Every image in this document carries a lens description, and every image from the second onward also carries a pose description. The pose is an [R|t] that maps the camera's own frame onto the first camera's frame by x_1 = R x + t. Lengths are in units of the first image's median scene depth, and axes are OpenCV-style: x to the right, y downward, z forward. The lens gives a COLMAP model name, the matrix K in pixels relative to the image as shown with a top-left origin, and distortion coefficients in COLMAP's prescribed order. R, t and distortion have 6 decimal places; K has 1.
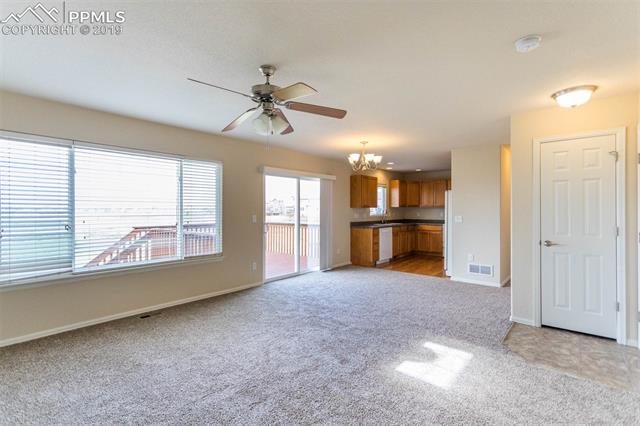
lens RADIAL K [[307.4, 0, 320.0], [0, 307.4, 213.0], [0, 0, 1]] dist [0.001167, 0.000206]
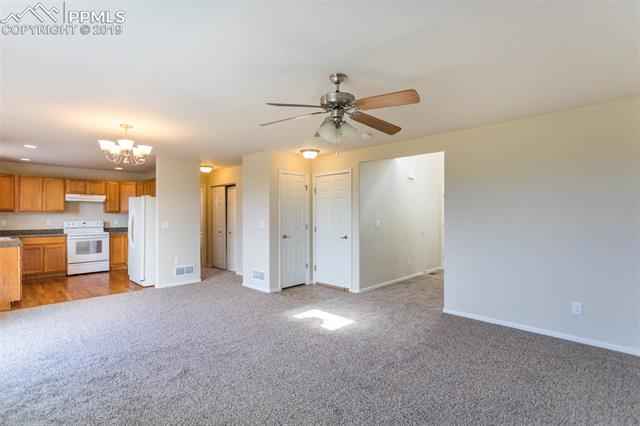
lens RADIAL K [[307.4, 0, 320.0], [0, 307.4, 213.0], [0, 0, 1]] dist [0.001167, 0.000206]
pose [[0.052869, 0.009364, 0.998558, -0.519153], [0.012224, 0.999875, -0.010024, -0.003546], [-0.998527, 0.012736, 0.052748, 0.440900]]
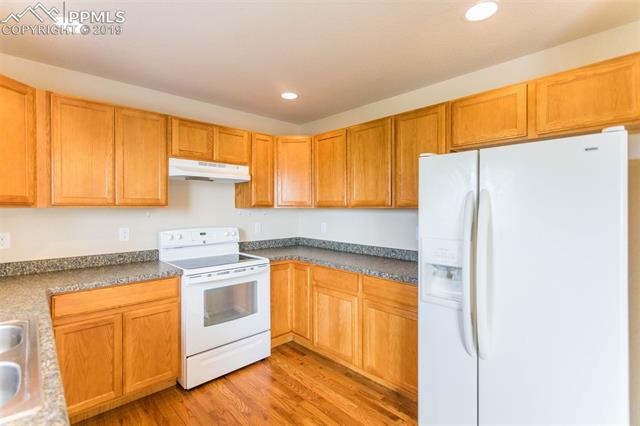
lens RADIAL K [[312.2, 0, 316.8], [0, 312.2, 208.2], [0, 0, 1]] dist [0.029963, 0.000187]
pose [[0.116765, 0.005351, 0.993145, 0.193717], [0.010213, 0.999926, -0.006589, -0.023549], [-0.993107, 0.010912, 0.116702, 1.223954]]
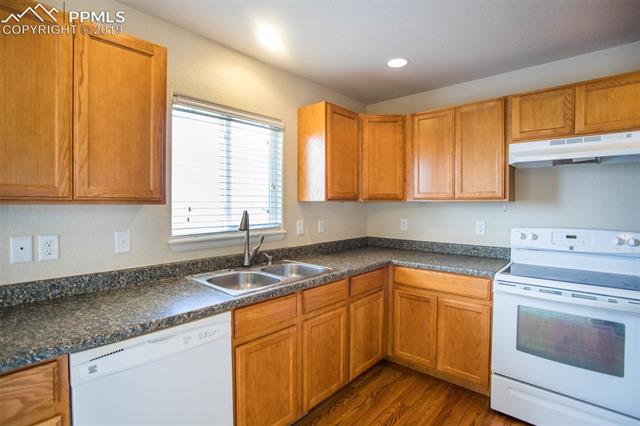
lens RADIAL K [[323.2, 0, 318.6], [0, 323.2, 208.4], [0, 0, 1]] dist [-0.002054, 0.000193]
pose [[0.999847, 0.004658, -0.016833, 0.386431], [-0.004524, 0.999958, 0.007961, -0.022614], [0.016869, -0.007884, 0.999827, 1.076054]]
